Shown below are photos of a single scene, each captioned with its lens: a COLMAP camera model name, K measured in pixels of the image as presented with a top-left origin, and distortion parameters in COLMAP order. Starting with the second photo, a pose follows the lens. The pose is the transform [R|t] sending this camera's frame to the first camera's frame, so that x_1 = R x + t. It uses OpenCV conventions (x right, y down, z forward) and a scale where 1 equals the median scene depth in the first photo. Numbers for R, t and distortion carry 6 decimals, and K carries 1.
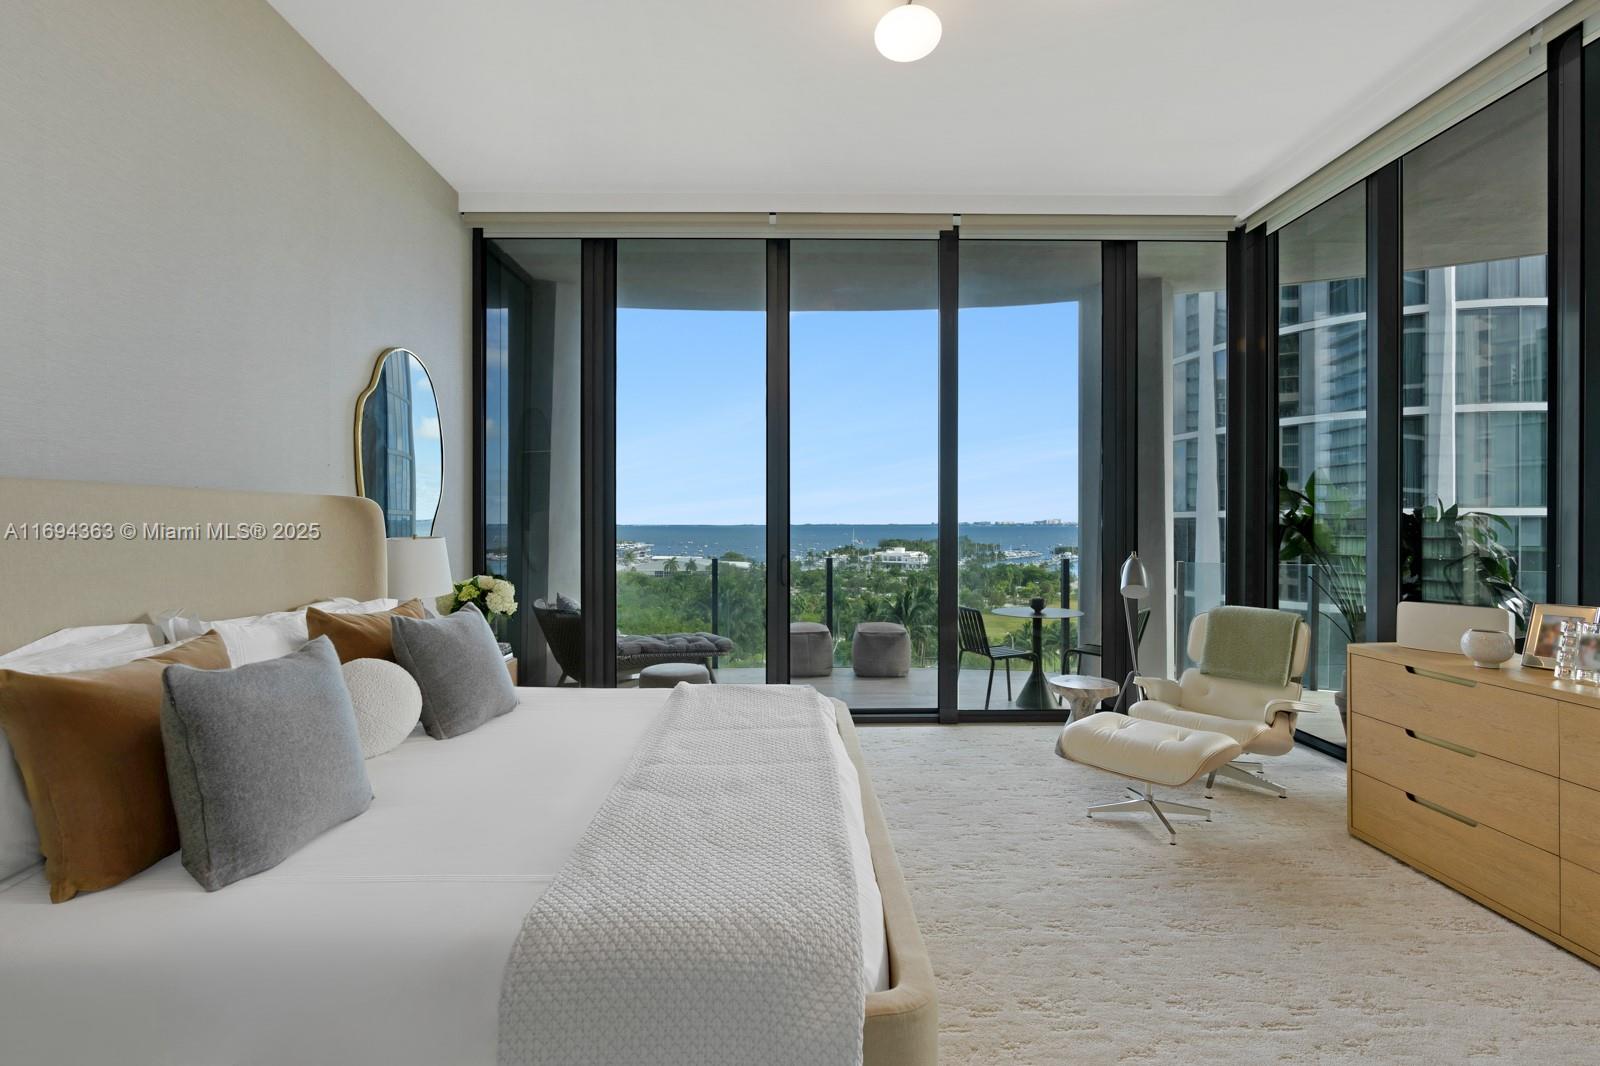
lens RADIAL K [[754.7, 0, 800.0], [0, 754.7, 533.0], [0, 0, 1]] dist [0.000213, 0.000151]
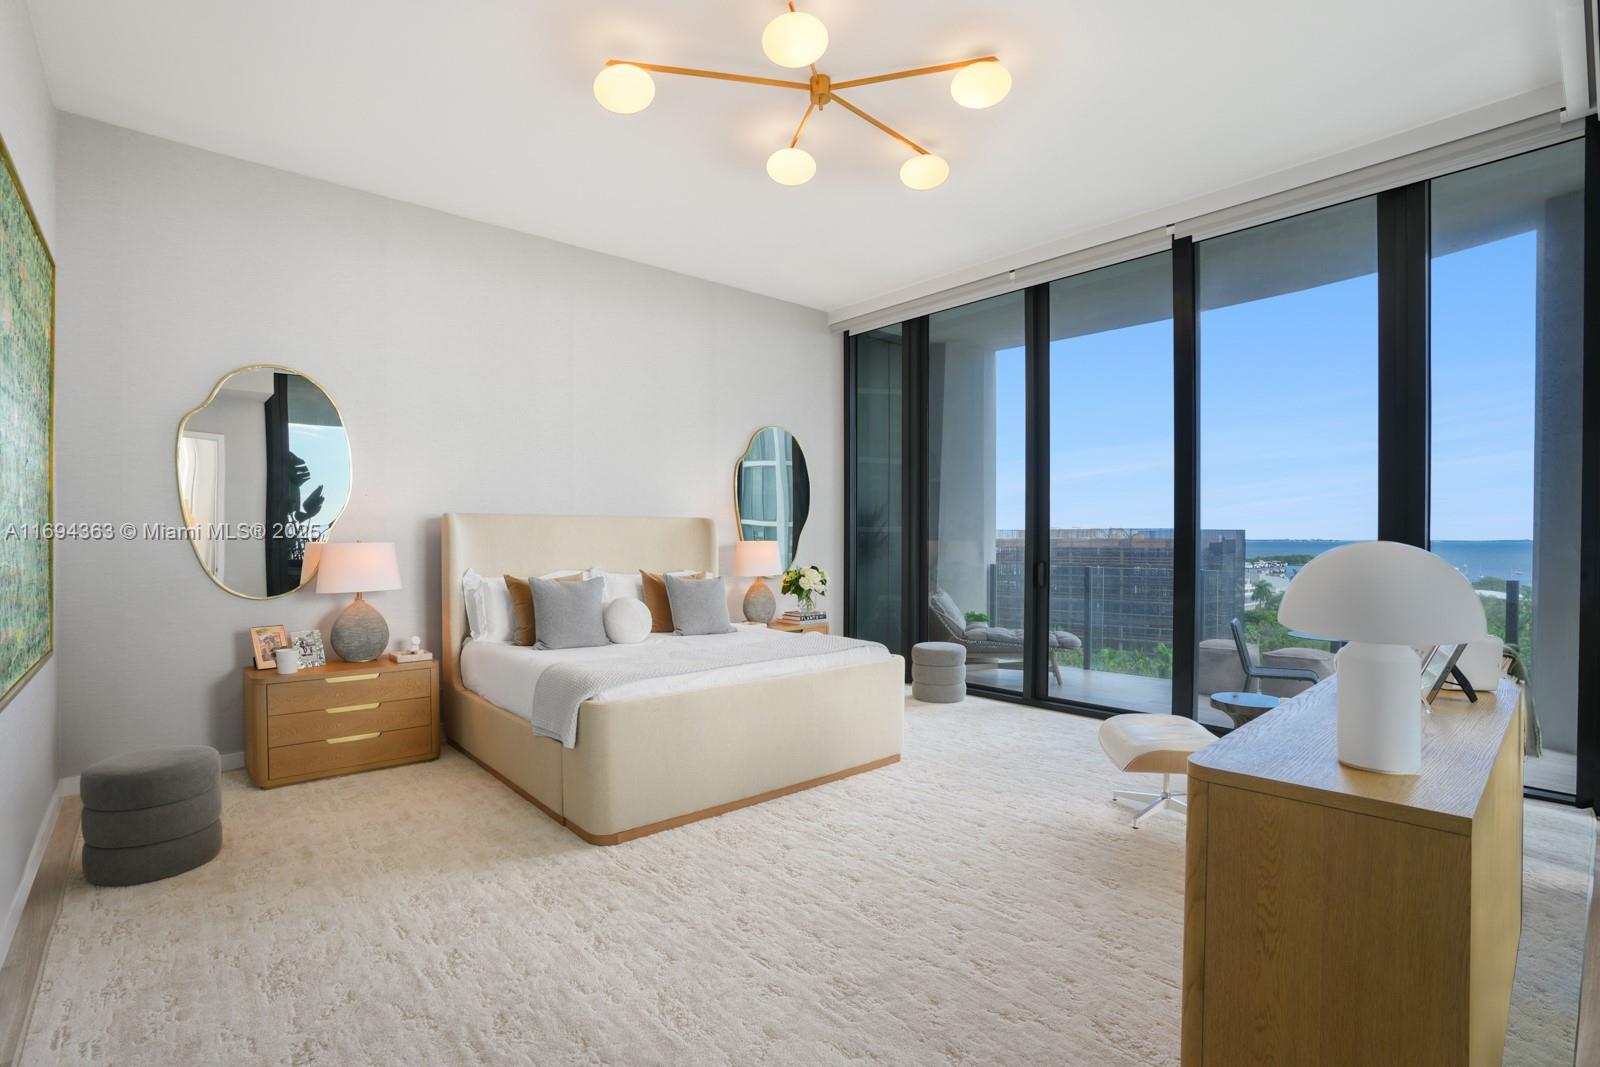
lens RADIAL K [[754.7, 0, 800.0], [0, 754.7, 533.5], [0, 0, 1]] dist [0.000213, 0.000151]
pose [[0.665582, -0.004288, -0.746313, 0.598696], [-0.012962, 0.999766, -0.017305, 0.016539], [0.746213, 0.021191, 0.665370, -0.036018]]
